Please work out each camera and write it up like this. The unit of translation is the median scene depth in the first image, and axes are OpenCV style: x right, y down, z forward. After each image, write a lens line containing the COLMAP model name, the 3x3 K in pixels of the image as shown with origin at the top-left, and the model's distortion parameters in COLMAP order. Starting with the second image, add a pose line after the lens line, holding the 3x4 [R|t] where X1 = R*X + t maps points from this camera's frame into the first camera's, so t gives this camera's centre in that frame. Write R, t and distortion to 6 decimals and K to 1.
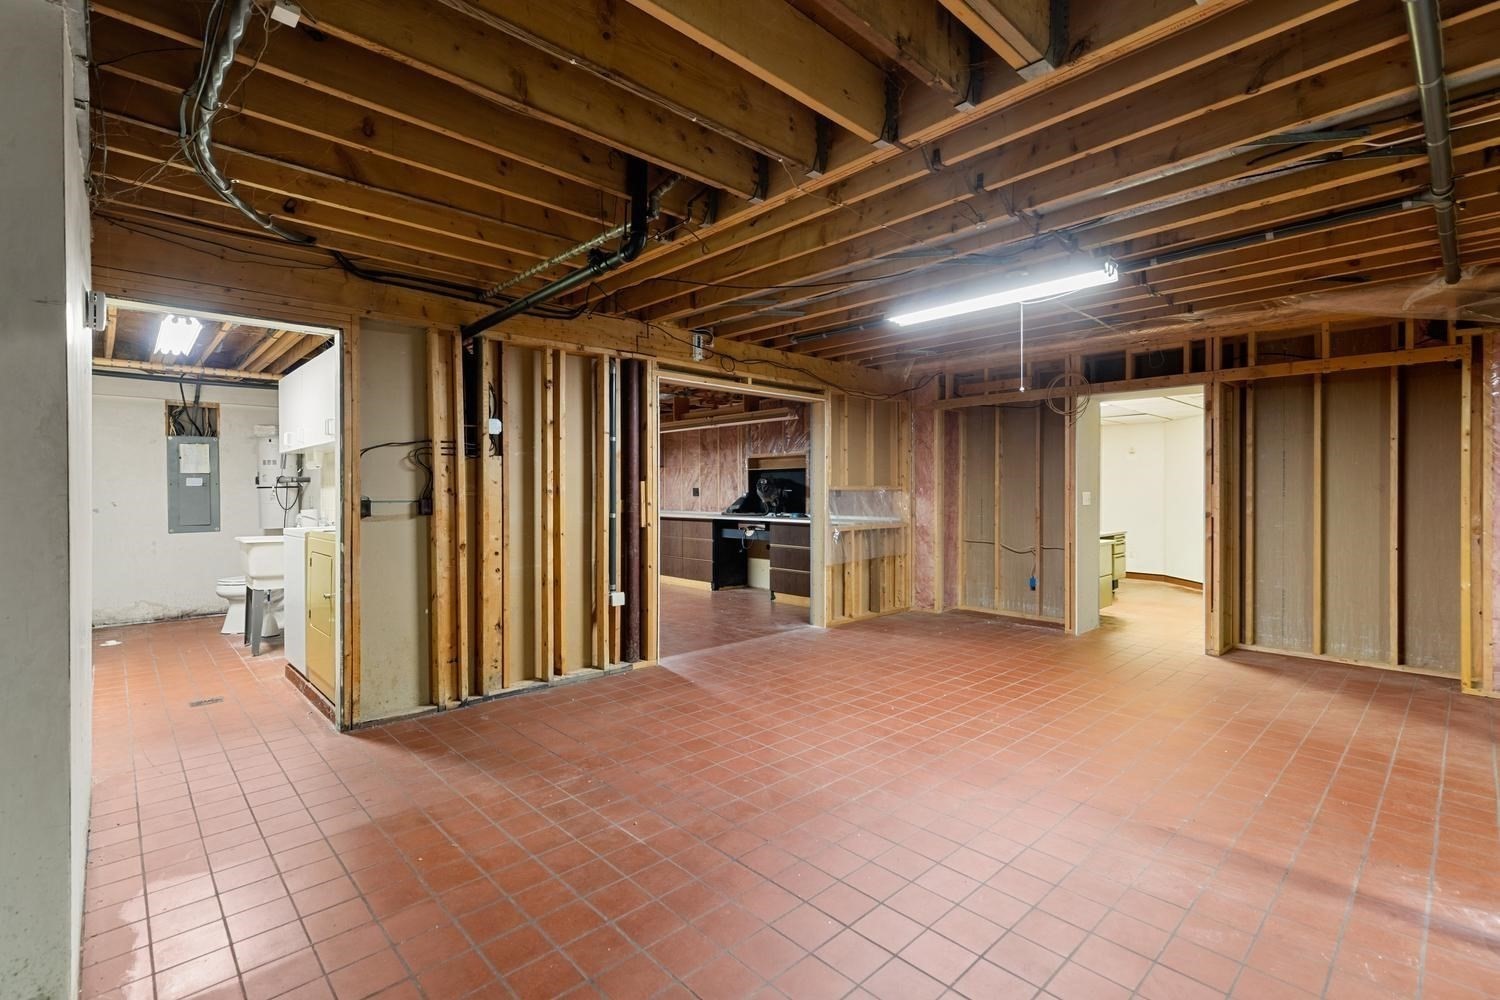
lens RADIAL K [[686.0, 0, 751.1], [0, 686.0, 490.5], [0, 0, 1]] dist [0.009653, -0.002632]
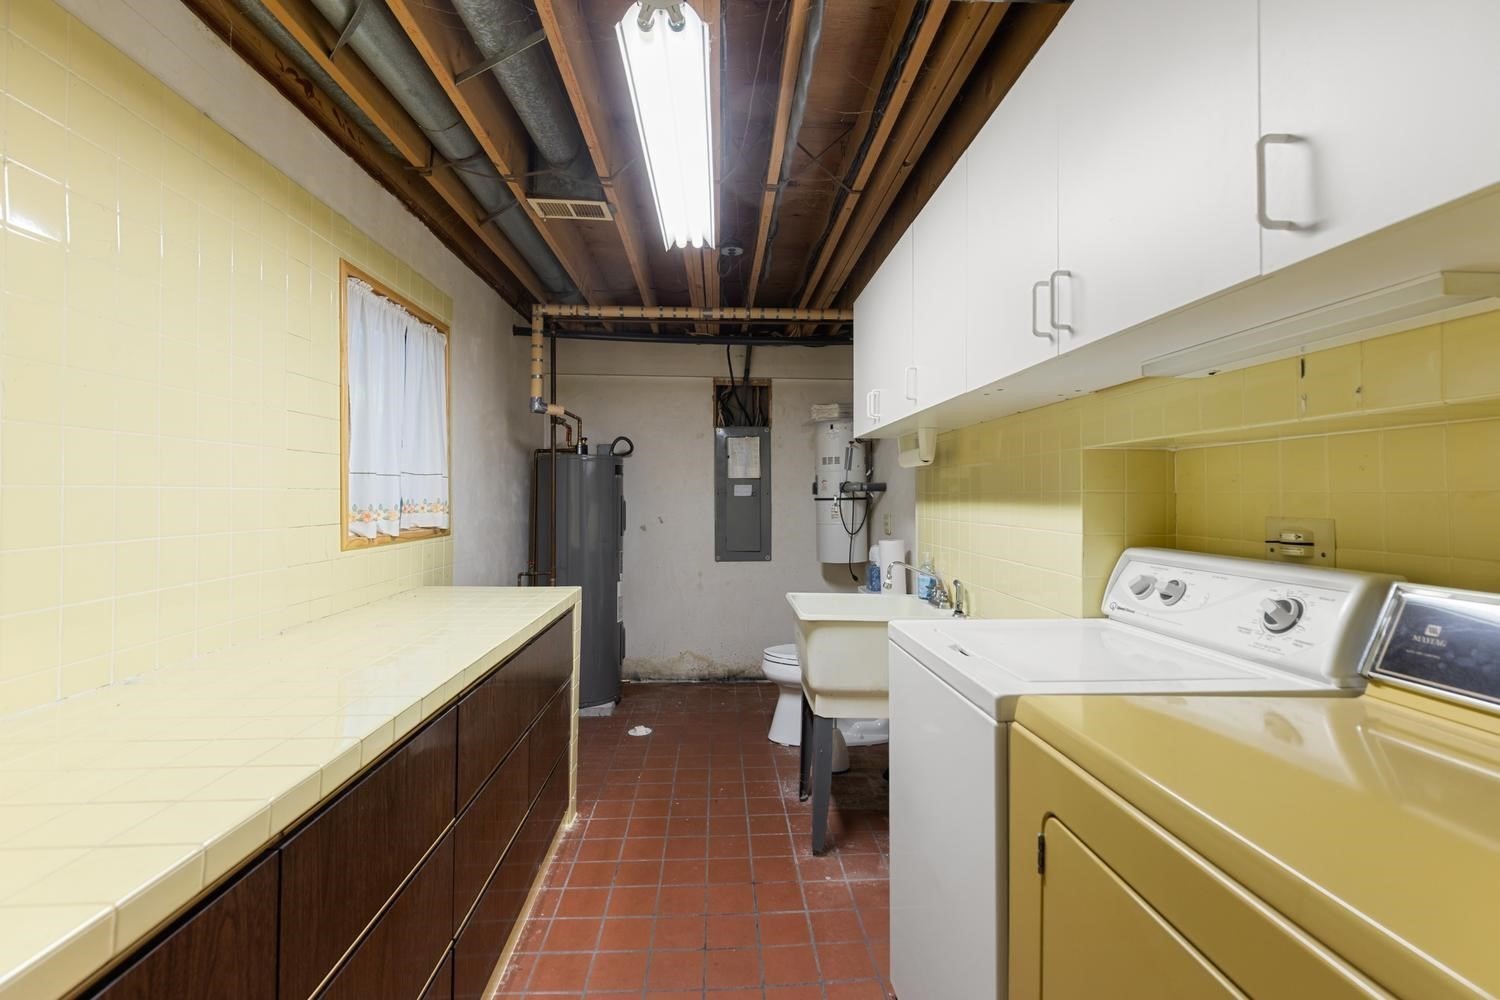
lens RADIAL K [[686.0, 0, 750.9], [0, 686.0, 494.9], [0, 0, 1]] dist [0.009653, -0.002632]
pose [[0.764149, 0.004662, -0.645022, -0.337162], [-0.006912, 0.999976, -0.000961, -0.007176], [0.645002, 0.005193, 0.764163, 0.454263]]
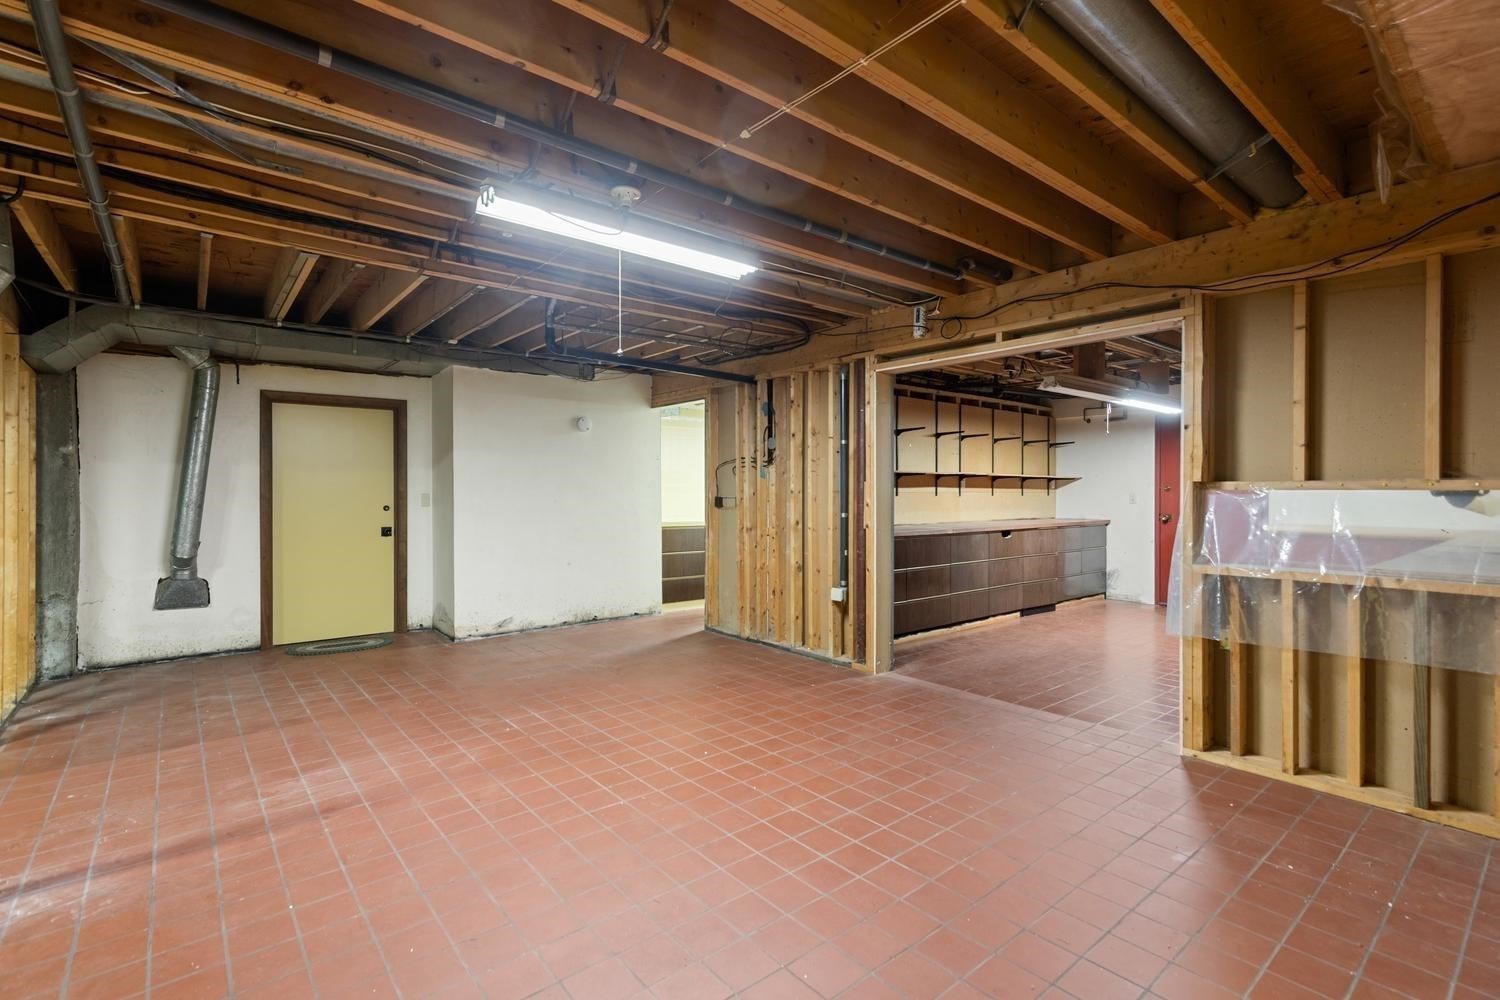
lens RADIAL K [[686.0, 0, 724.7], [0, 686.0, 493.8], [0, 0, 1]] dist [0.009653, -0.002632]
pose [[-0.086444, 0.004493, -0.996247, 1.239463], [0.000718, 0.999990, 0.004447, -0.000685], [0.996256, -0.000331, -0.086446, 1.315050]]
